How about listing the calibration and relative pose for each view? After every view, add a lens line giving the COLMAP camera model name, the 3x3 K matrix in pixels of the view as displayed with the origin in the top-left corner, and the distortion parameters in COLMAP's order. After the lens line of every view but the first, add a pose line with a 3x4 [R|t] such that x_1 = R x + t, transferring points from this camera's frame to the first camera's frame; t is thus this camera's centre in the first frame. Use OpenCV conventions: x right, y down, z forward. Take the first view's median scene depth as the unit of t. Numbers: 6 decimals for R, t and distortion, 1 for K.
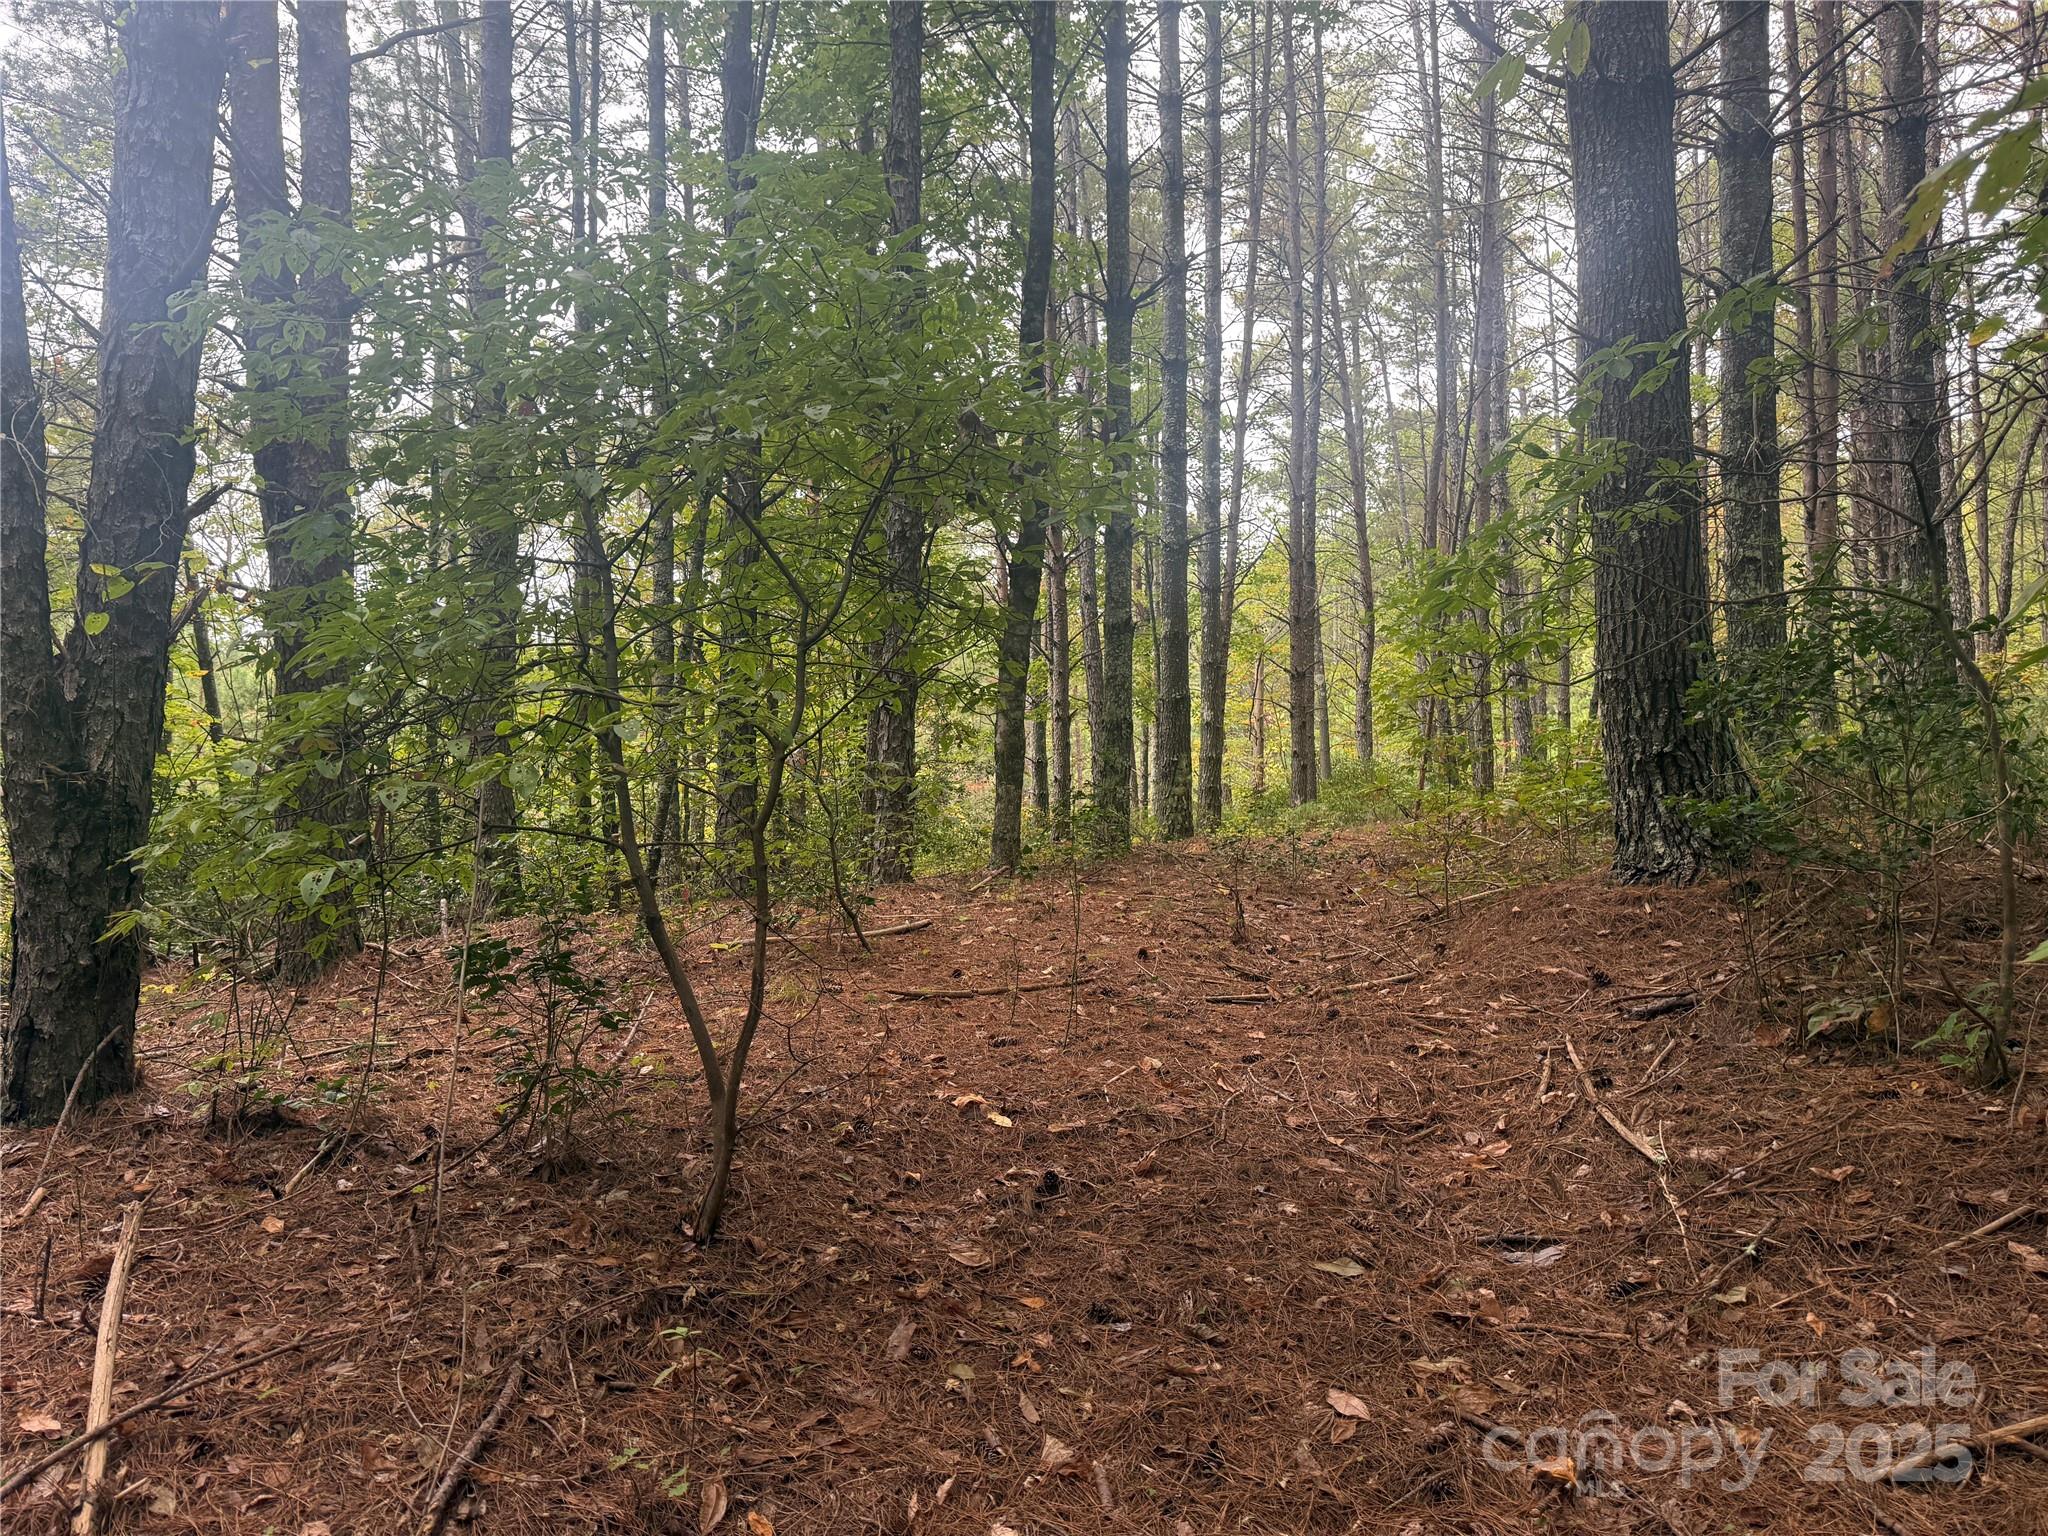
lens RADIAL K [[1260.9, 0, 1024.0], [0, 1260.9, 768.0], [0, 0, 1]] dist [0.002345, 0.000121]
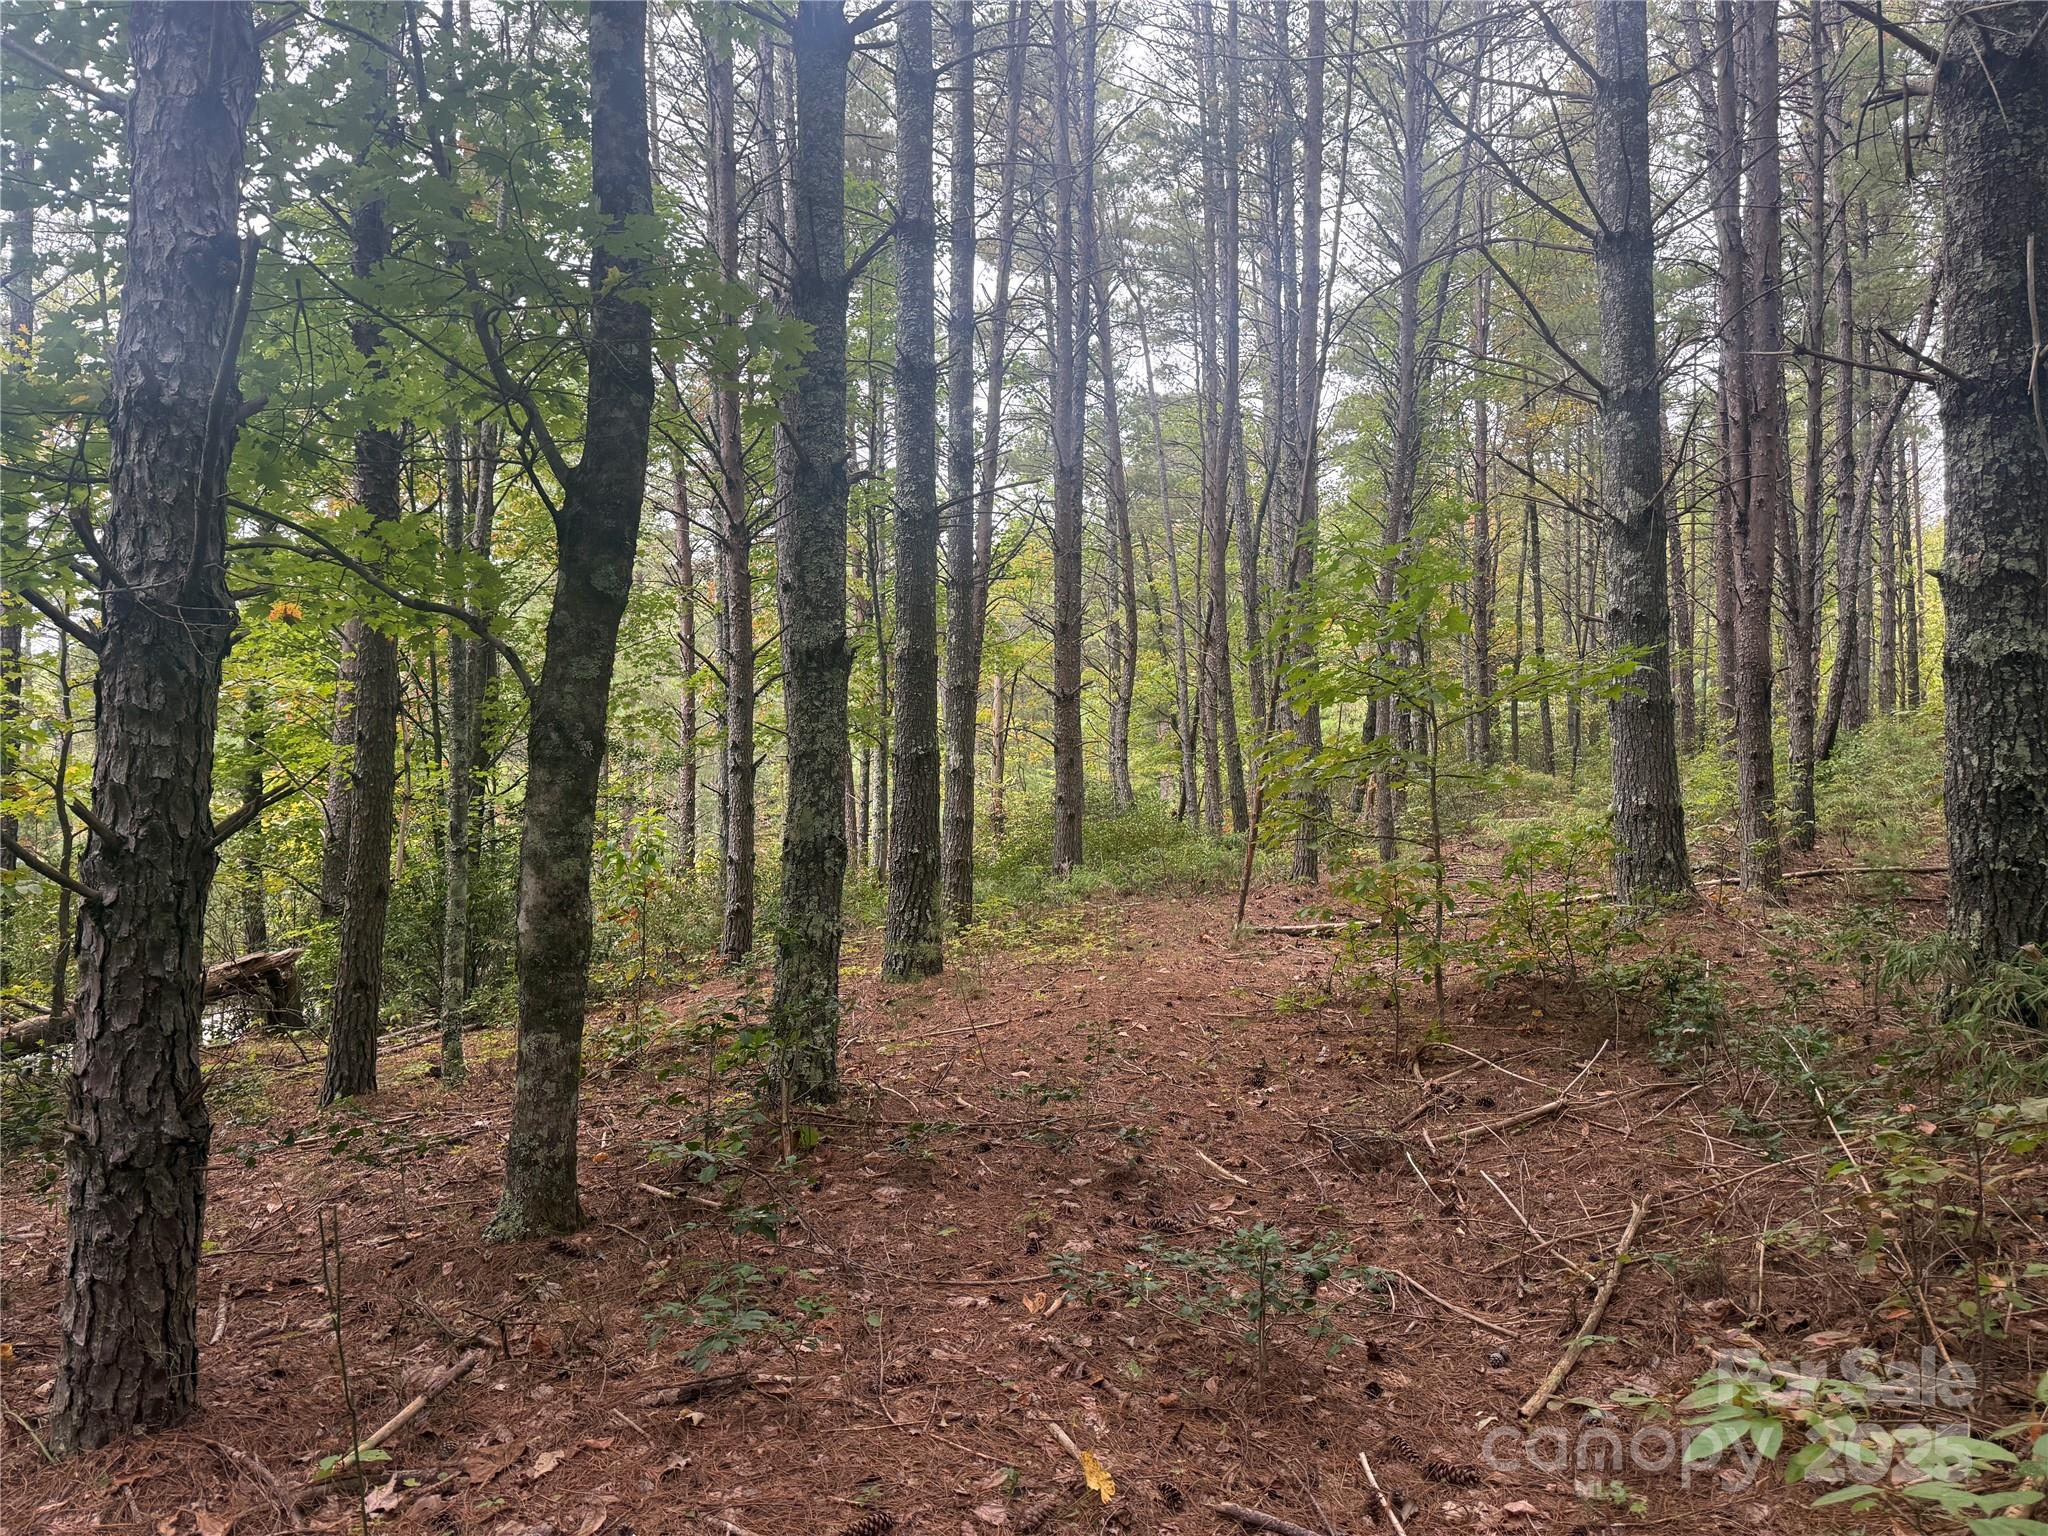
lens RADIAL K [[1260.9, 0, 1024.0], [0, 1260.9, 768.0], [0, 0, 1]] dist [0.002345, 0.000121]
pose [[0.975636, 0.005365, 0.219328, 0.023657], [-0.007470, 0.999934, 0.008770, -0.037346], [-0.219267, -0.010195, 0.975612, 0.249575]]
